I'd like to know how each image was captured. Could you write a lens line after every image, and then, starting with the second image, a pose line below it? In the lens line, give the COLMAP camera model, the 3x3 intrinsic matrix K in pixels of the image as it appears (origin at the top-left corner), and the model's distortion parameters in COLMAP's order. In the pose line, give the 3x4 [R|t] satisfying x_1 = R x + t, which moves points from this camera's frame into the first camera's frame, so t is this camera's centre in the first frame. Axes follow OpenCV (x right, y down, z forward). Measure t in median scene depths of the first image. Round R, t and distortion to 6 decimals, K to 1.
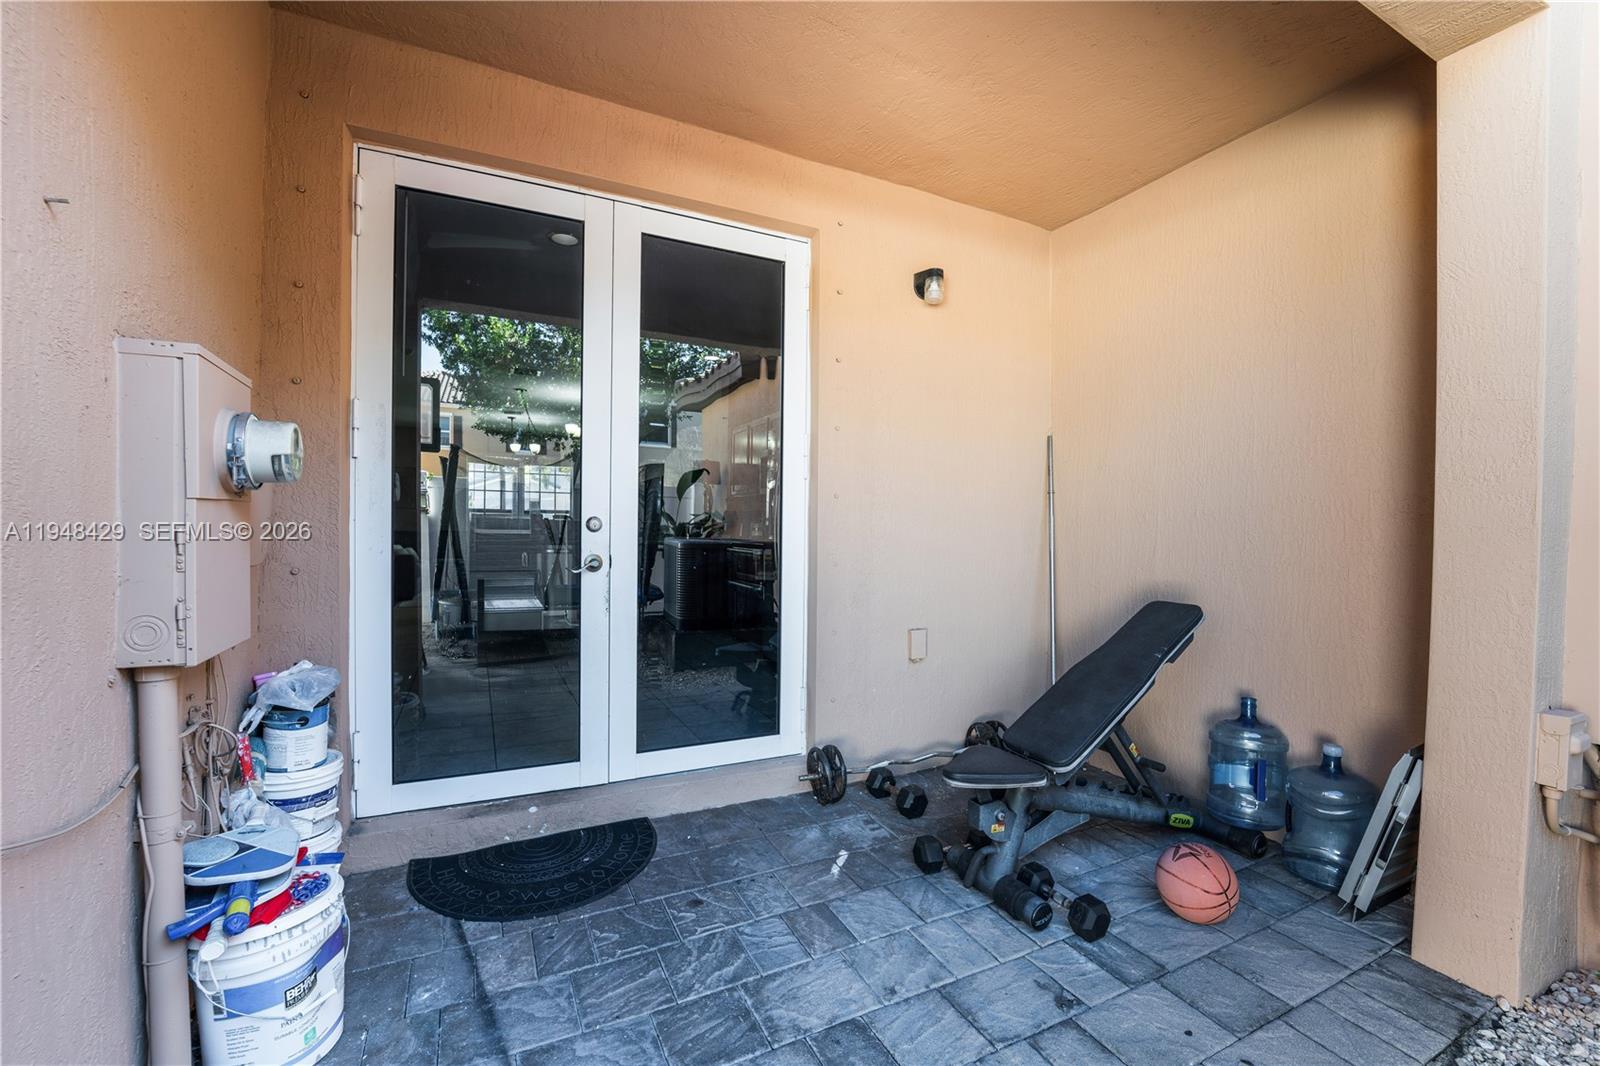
lens RADIAL K [[653.3, 0, 797.7], [0, 653.3, 533.0], [0, 0, 1]] dist [-0.021417, 0.001721]
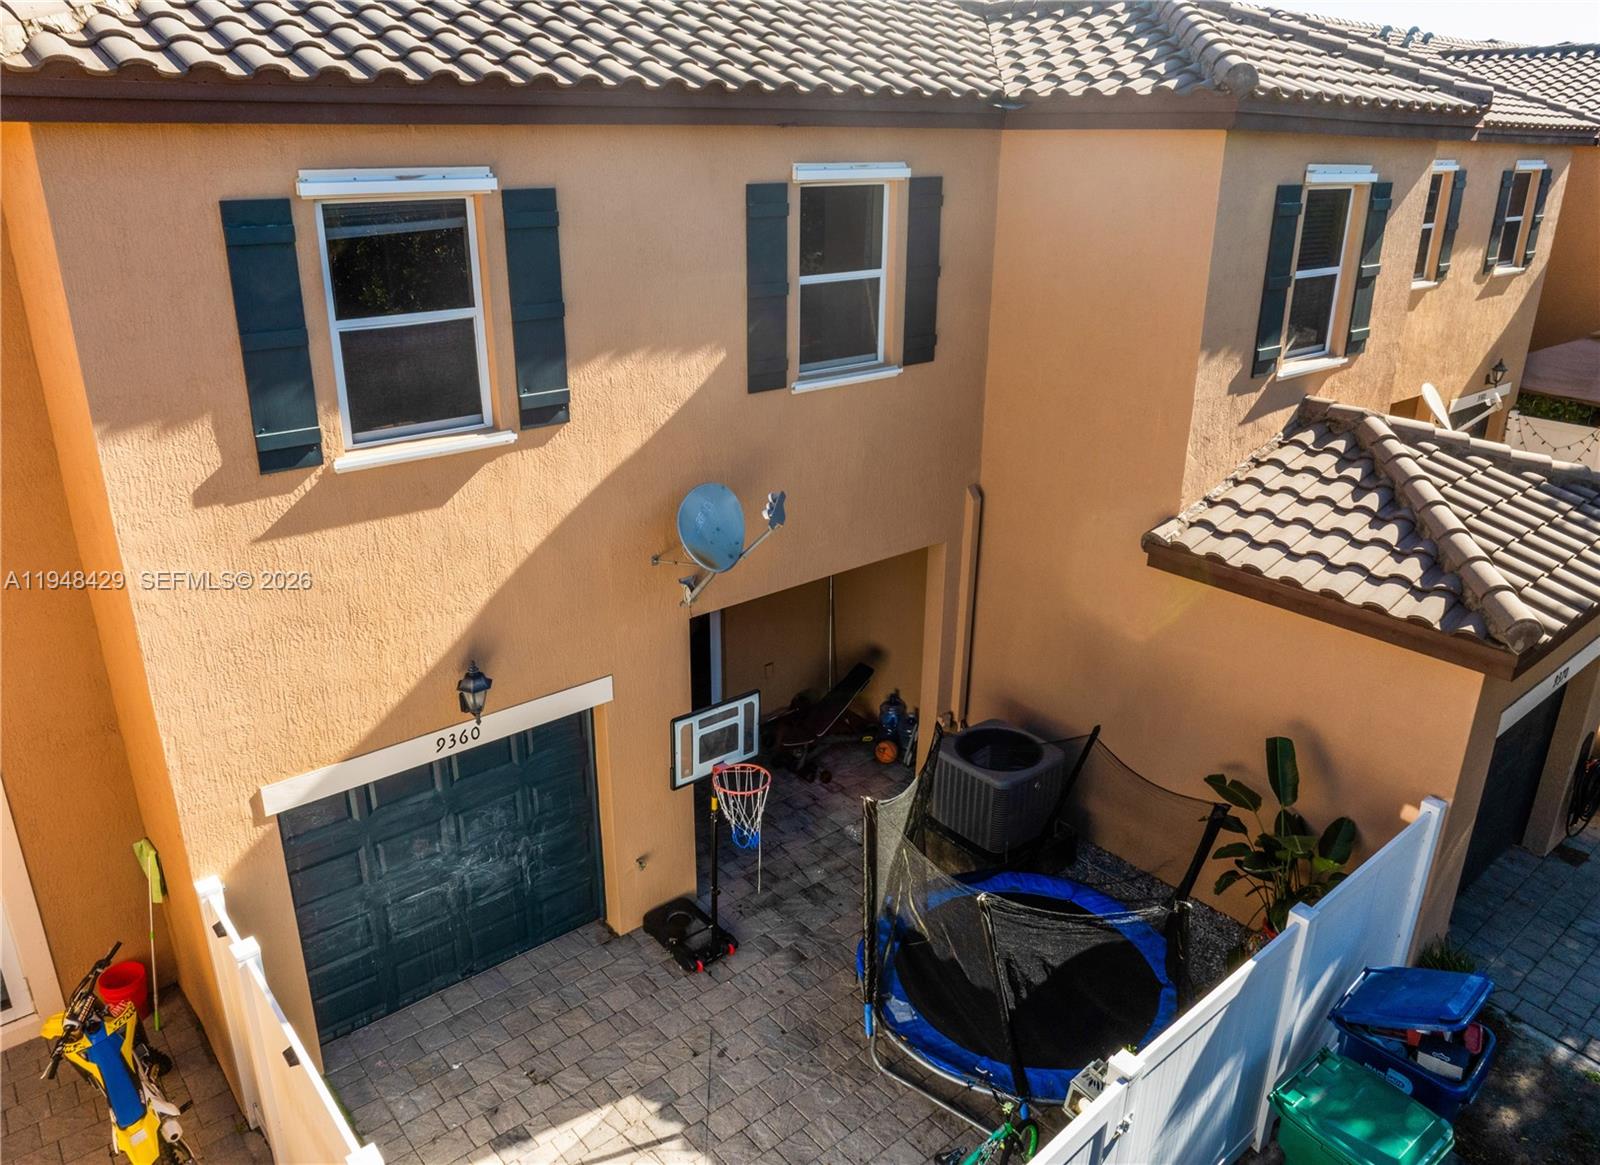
lens RADIAL K [[1138.3, 0, 801.3], [0, 1138.3, 583.1], [0, 0, 1]] dist [0.000572, 0.000293]
pose [[0.967277, -0.092833, 0.236131, -0.829190], [0.006174, 0.938998, 0.343868, -2.035304], [-0.253649, -0.331158, 0.908844, -3.423949]]
